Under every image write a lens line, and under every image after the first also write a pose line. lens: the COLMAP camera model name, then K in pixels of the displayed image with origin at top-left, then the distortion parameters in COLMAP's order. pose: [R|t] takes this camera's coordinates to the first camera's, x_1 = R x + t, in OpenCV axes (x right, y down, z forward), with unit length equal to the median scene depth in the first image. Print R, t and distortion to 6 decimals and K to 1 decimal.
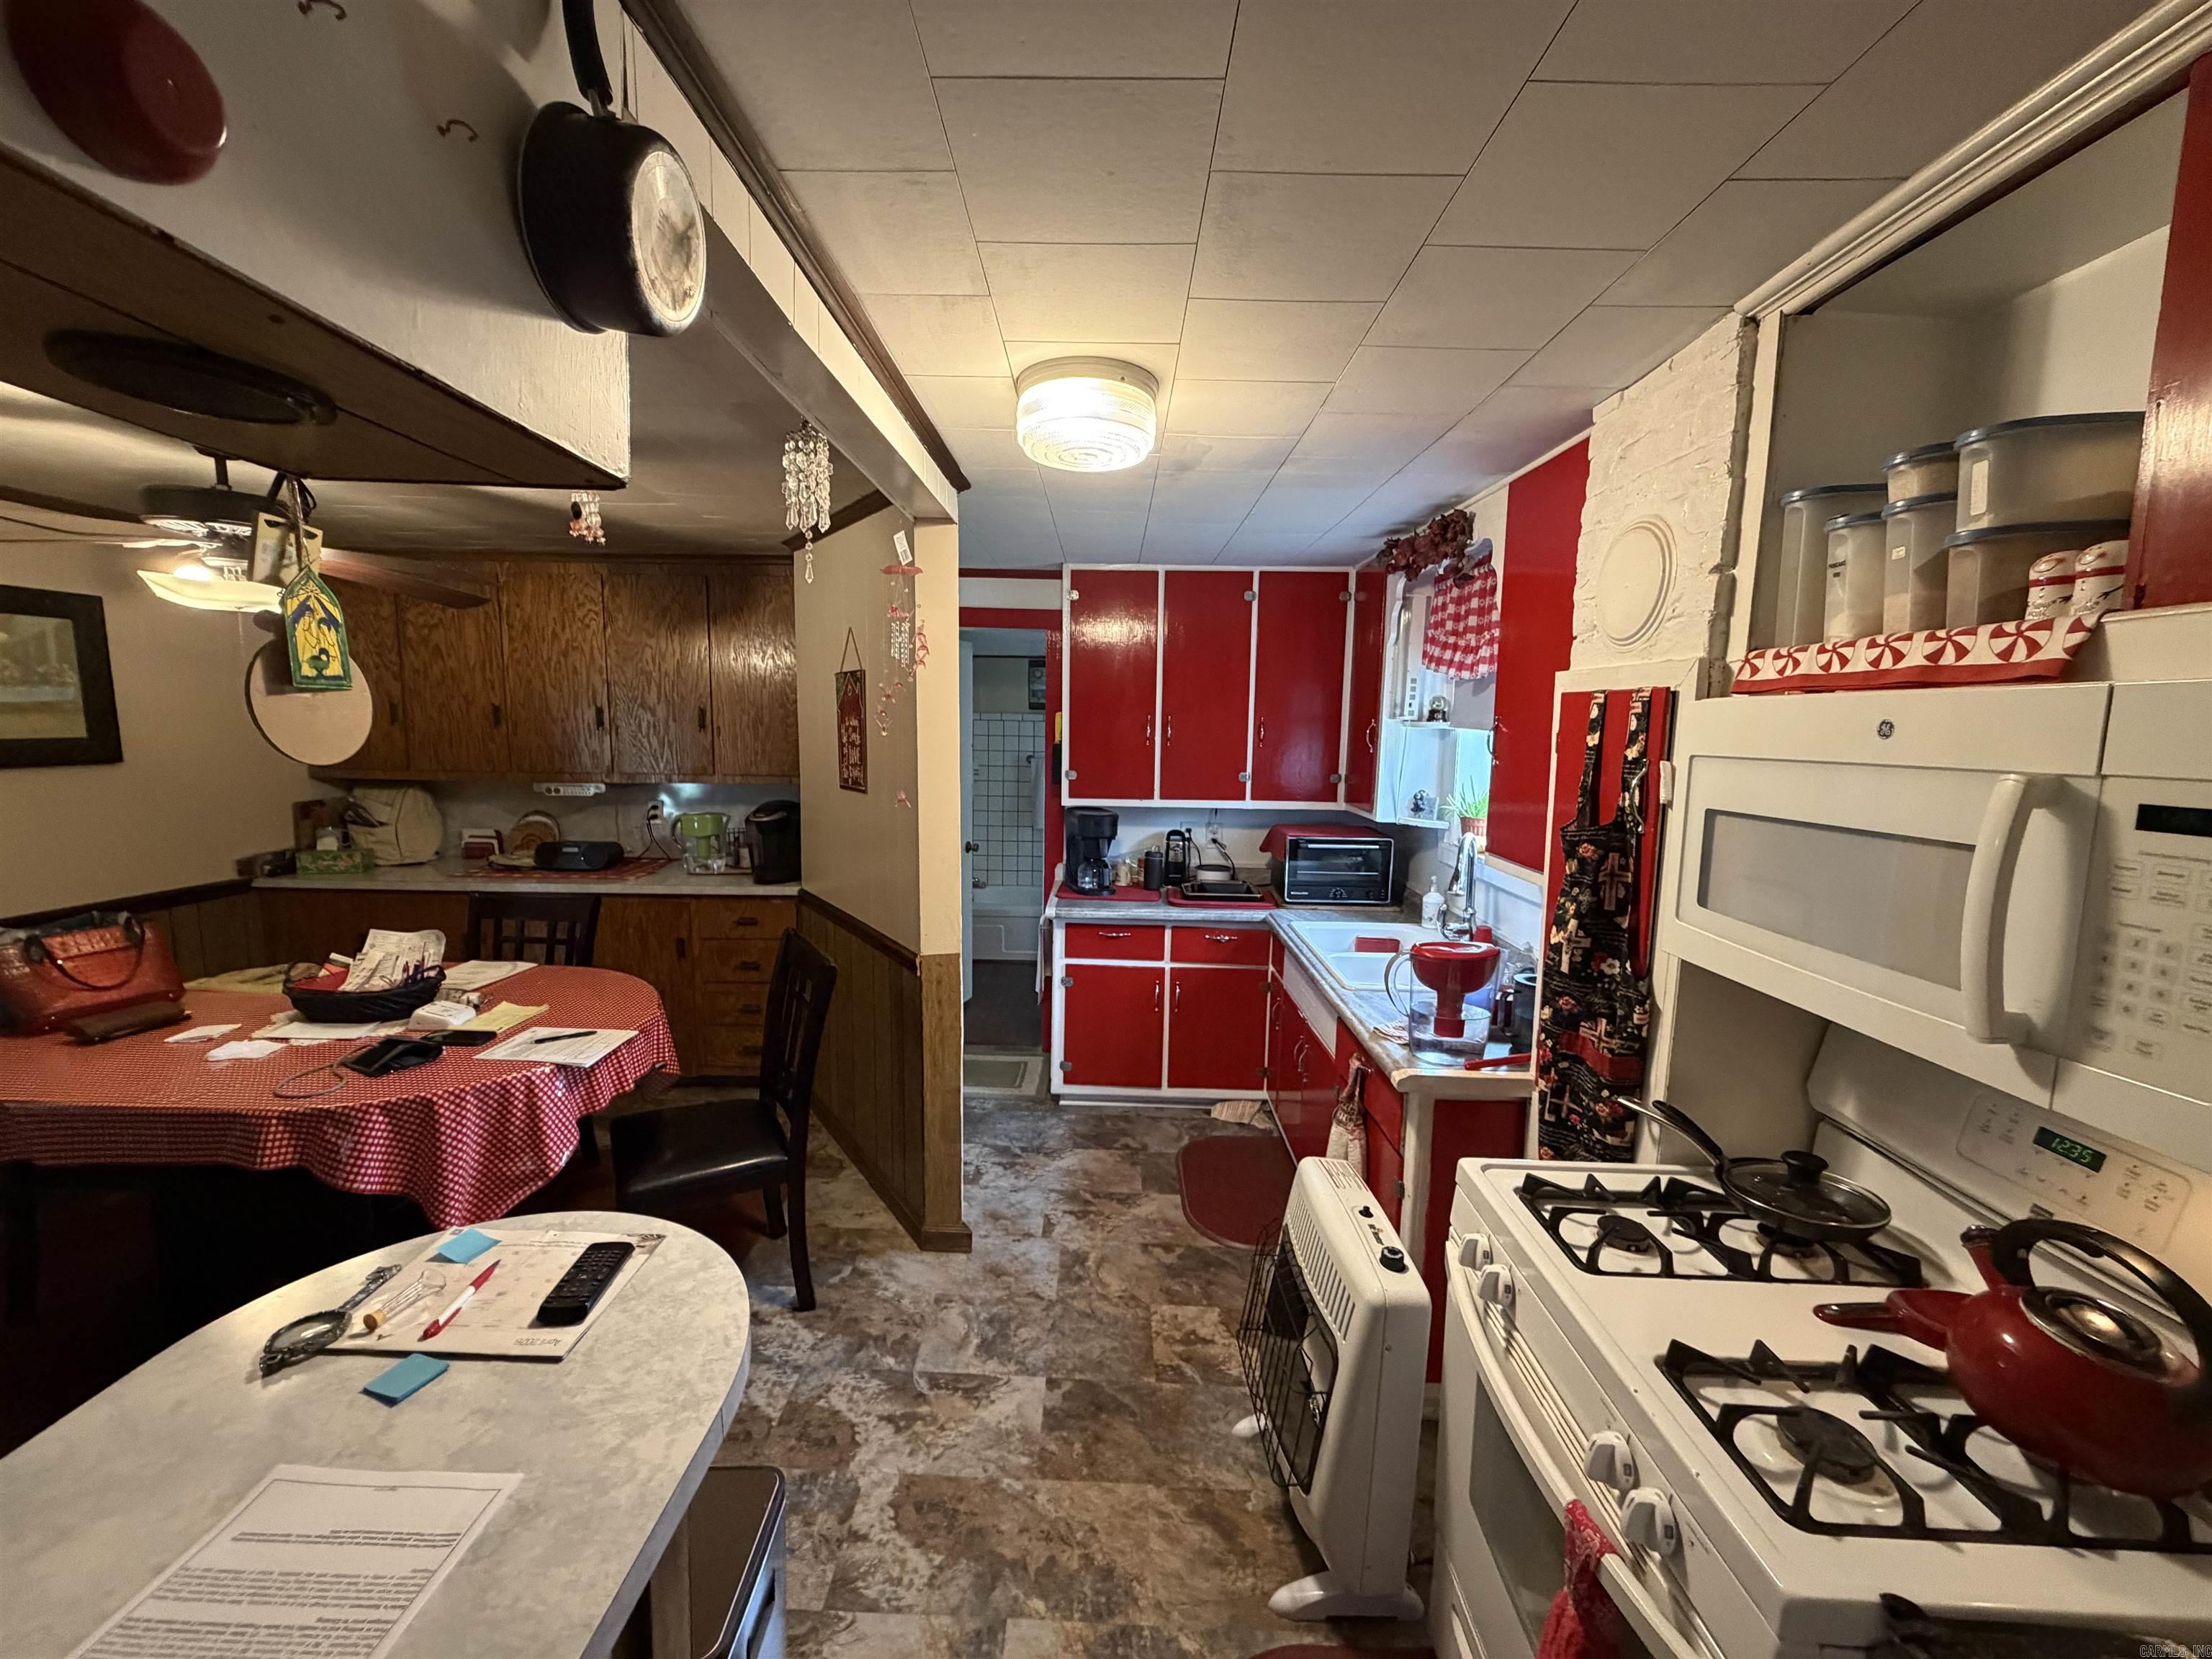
lens RADIAL K [[886.9, 0, 1104.6], [0, 886.9, 829.1], [0, 0, 1]] dist [-0.004504, -0.000592]
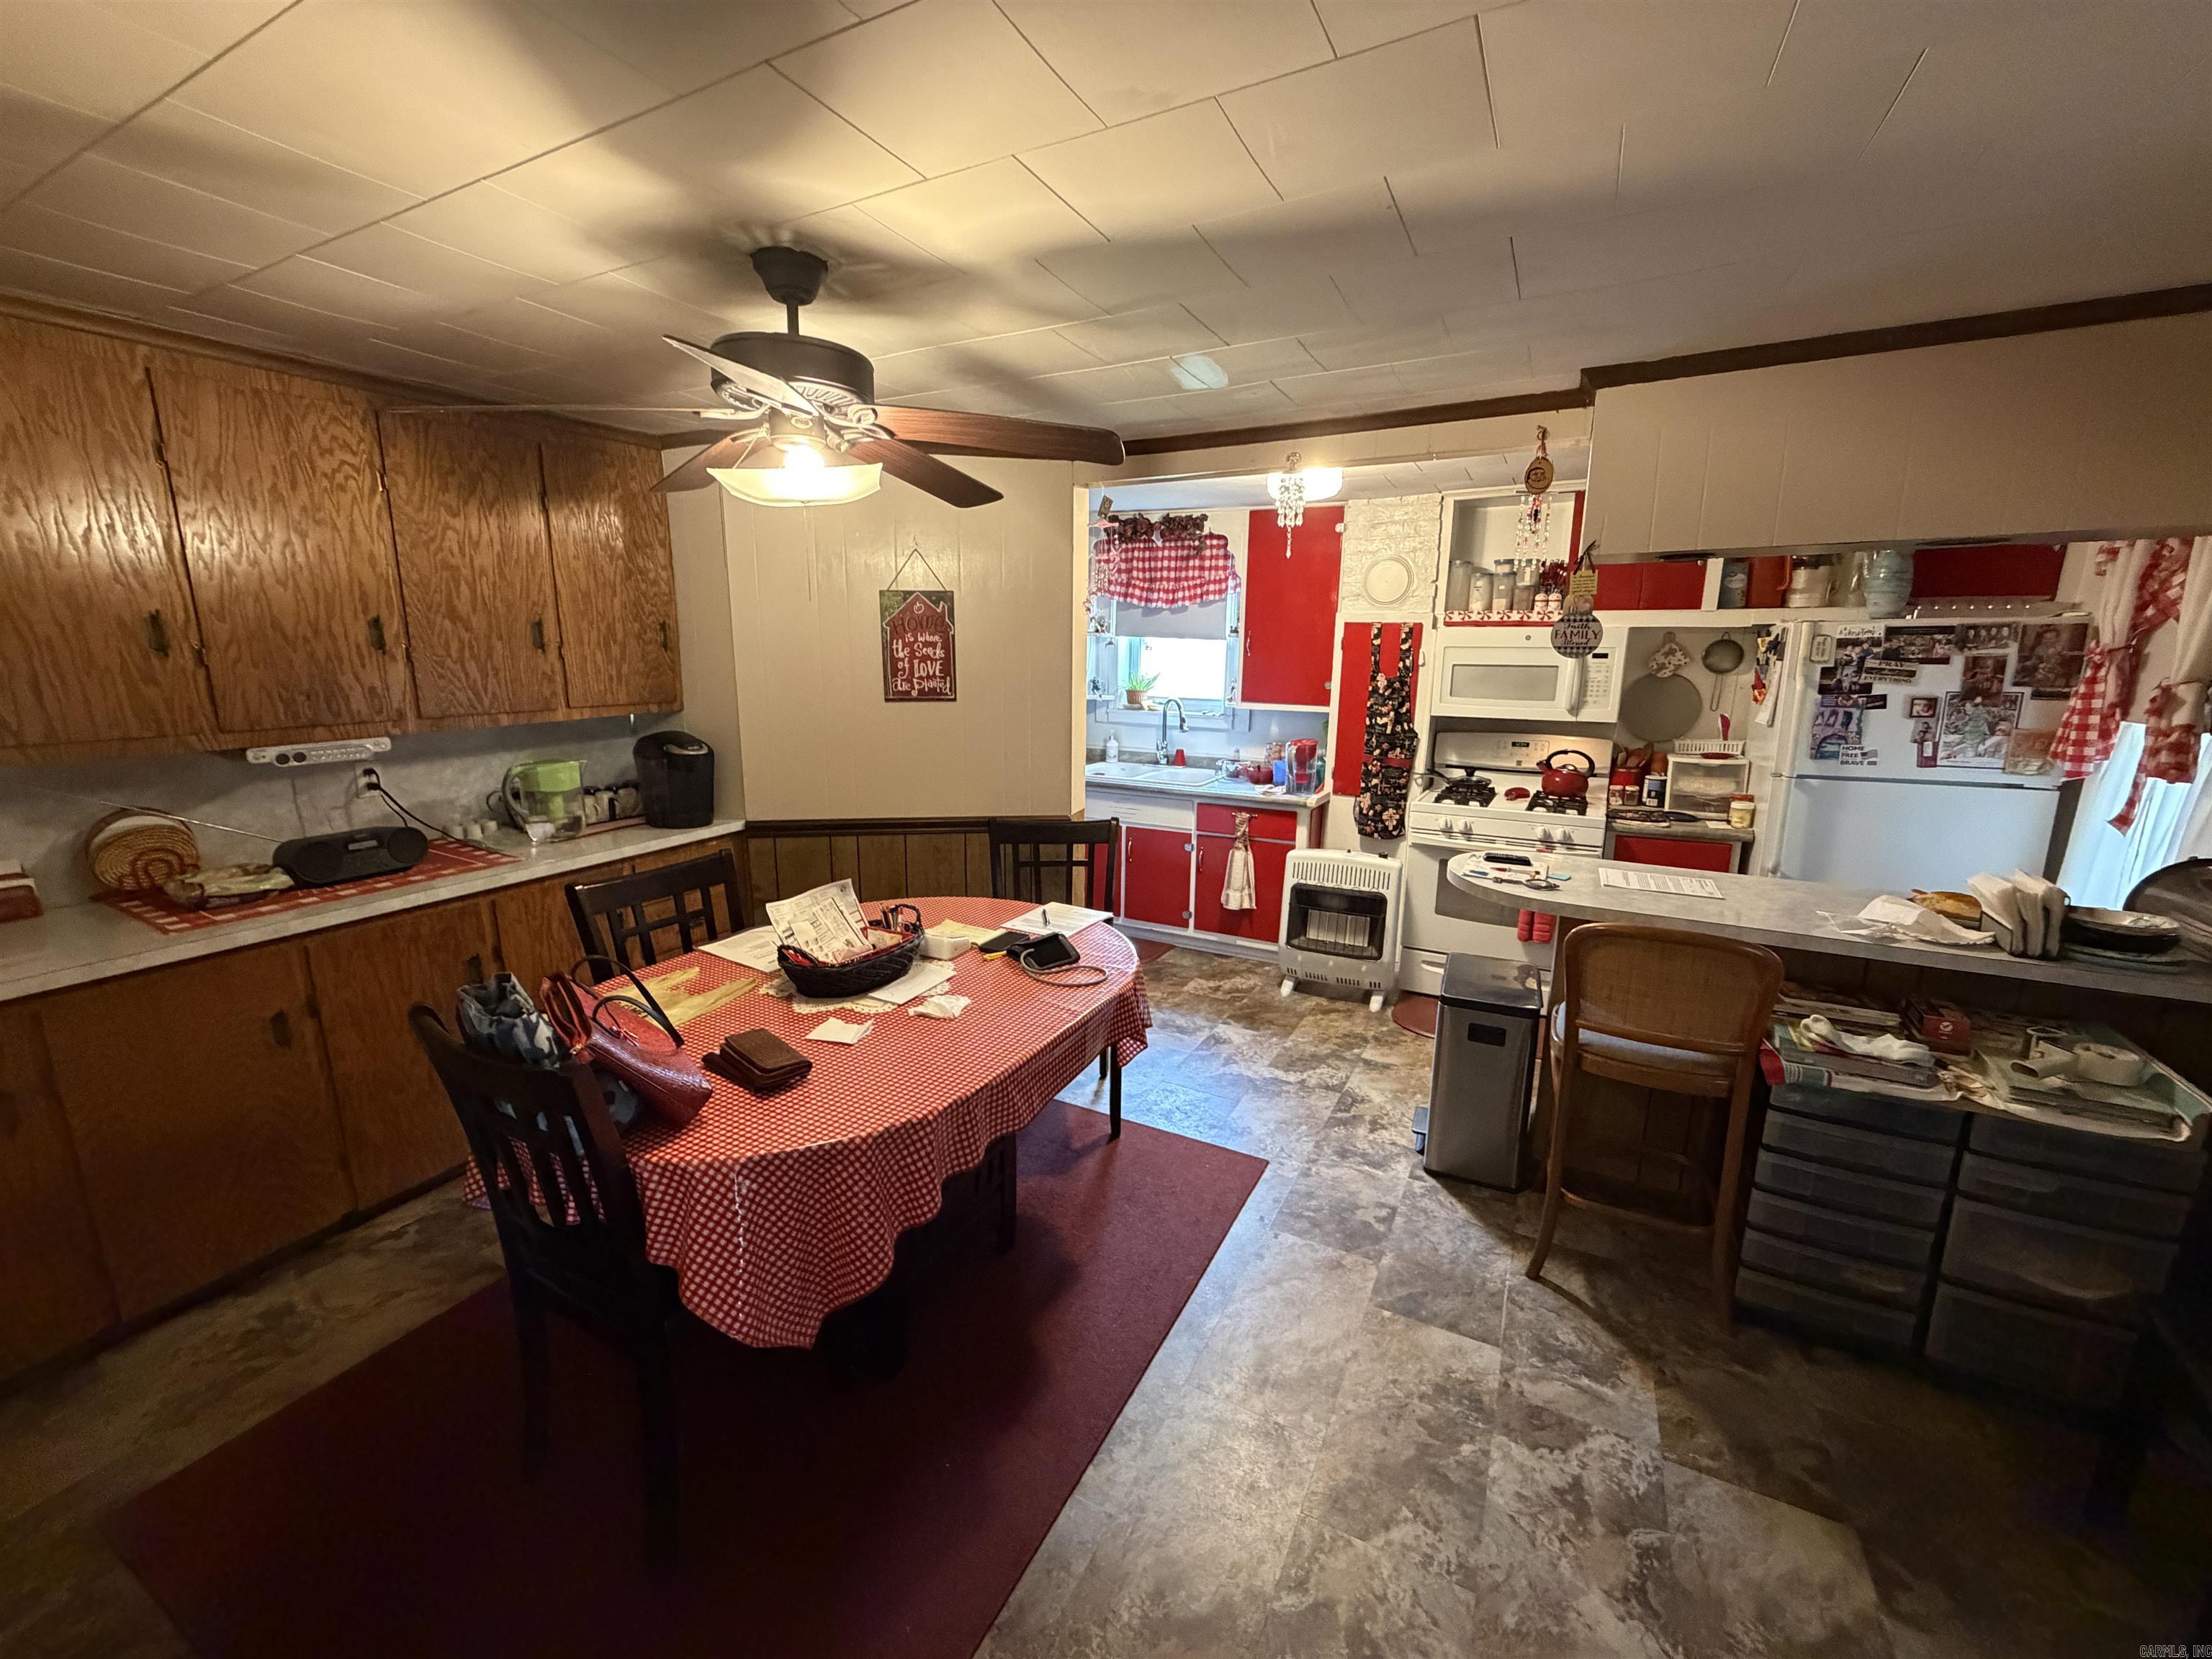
lens RADIAL K [[886.9, 0, 1105.7], [0, 886.9, 825.6], [0, 0, 1]] dist [-0.004504, -0.000592]
pose [[0.449262, -0.197208, 0.871362, -0.937996], [0.106100, 0.980208, 0.167138, -0.041099], [-0.887077, 0.017362, 0.461294, 0.233043]]
